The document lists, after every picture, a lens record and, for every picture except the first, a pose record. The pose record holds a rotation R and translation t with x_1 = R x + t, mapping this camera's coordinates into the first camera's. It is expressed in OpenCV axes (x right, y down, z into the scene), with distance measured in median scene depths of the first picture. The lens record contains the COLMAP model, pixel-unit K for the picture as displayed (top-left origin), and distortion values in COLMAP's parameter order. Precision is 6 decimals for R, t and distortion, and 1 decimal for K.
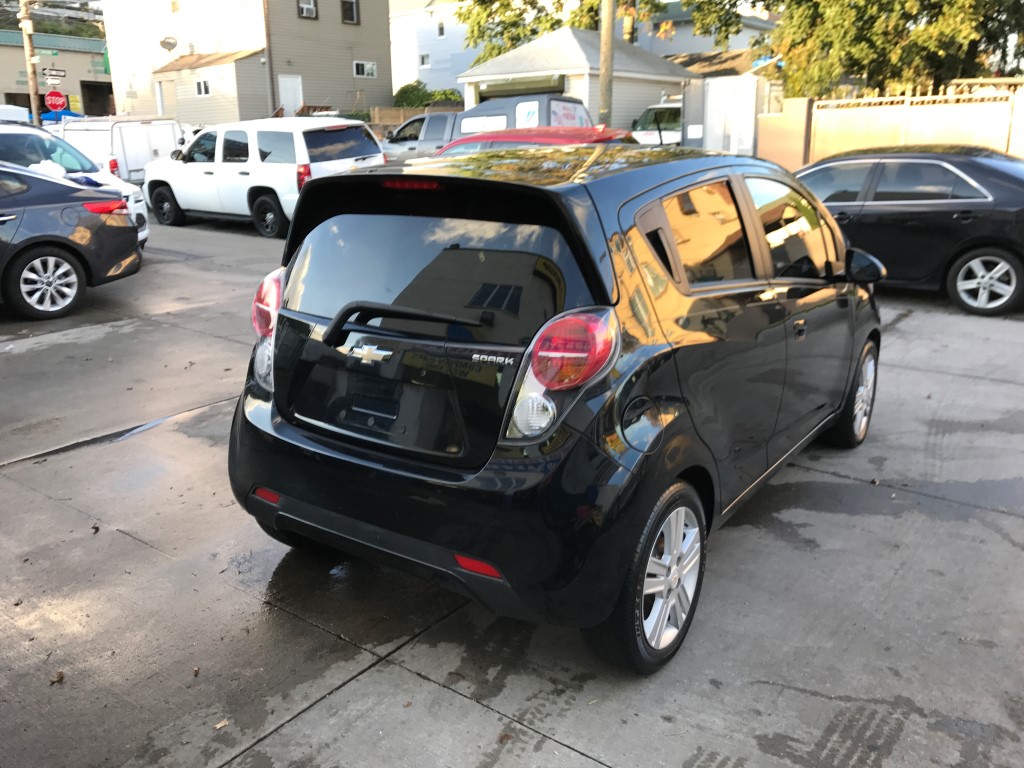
lens RADIAL K [[843.2, 0, 502.7], [0, 843.2, 379.2], [0, 0, 1]] dist [0.016656, -0.015821]
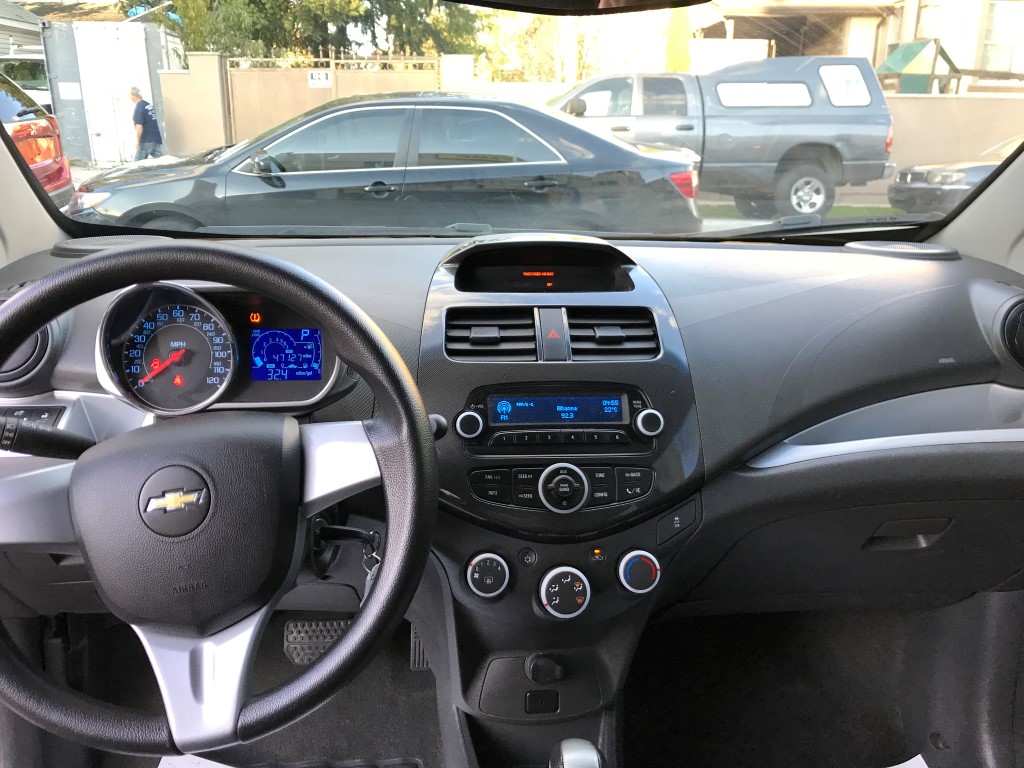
lens RADIAL K [[843.2, 0, 502.7], [0, 843.2, 379.2], [0, 0, 1]] dist [0.016656, -0.015821]
pose [[0.772578, -0.156084, 0.615436, 0.068195], [0.145434, 0.987045, 0.067762, -0.116711], [-0.618040, 0.037154, 0.785269, 0.663688]]
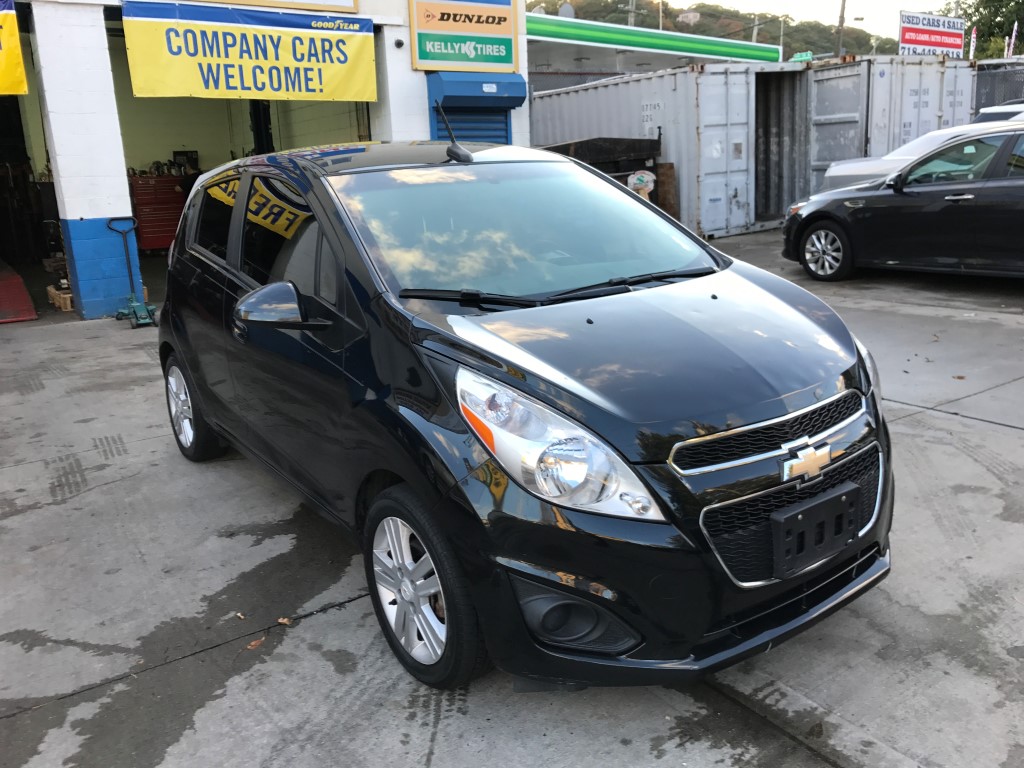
lens RADIAL K [[844.9, 0, 500.9], [0, 844.9, 386.5], [0, 0, 1]] dist [0.008494, -0.004879]
pose [[-0.343832, 0.265266, -0.900785, 0.694005], [-0.202539, 0.915742, 0.346980, -0.242896], [0.916928, 0.301747, -0.261135, 0.932778]]
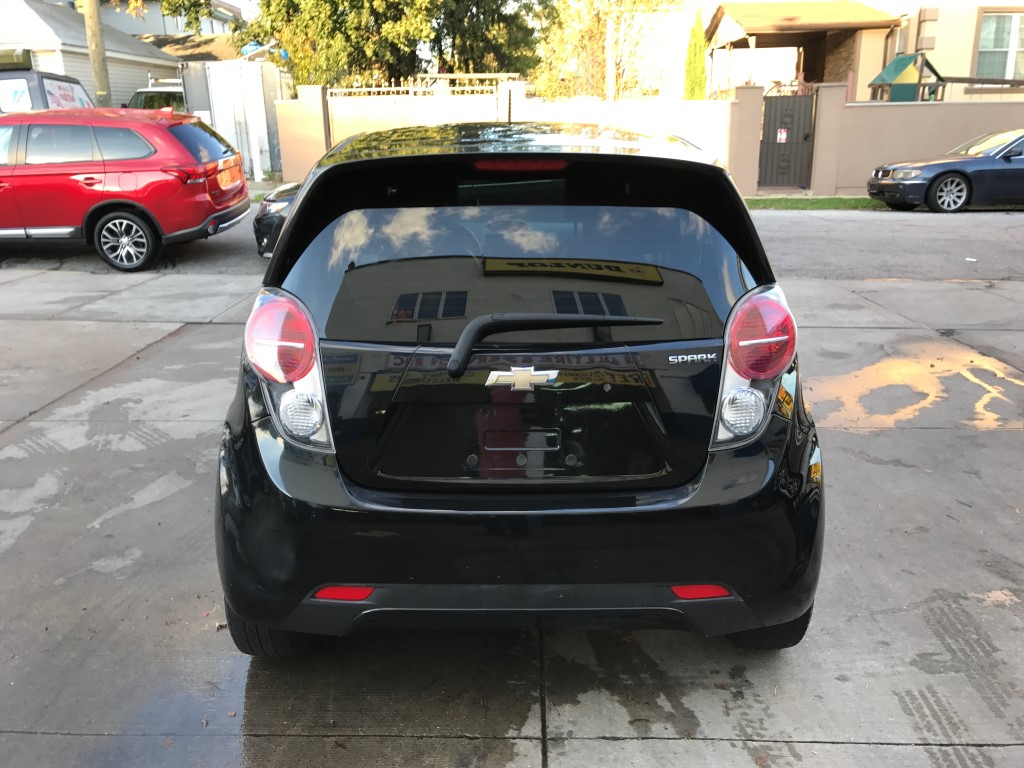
lens RADIAL K [[833.9, 0, 502.2], [0, 833.9, 378.9], [0, 0, 1]] dist [0.005548, -0.003749]
pose [[0.815820, -0.163613, 0.554678, -0.276029], [0.154837, 0.985924, 0.063084, -0.036800], [-0.557192, 0.034420, 0.829670, 0.159467]]
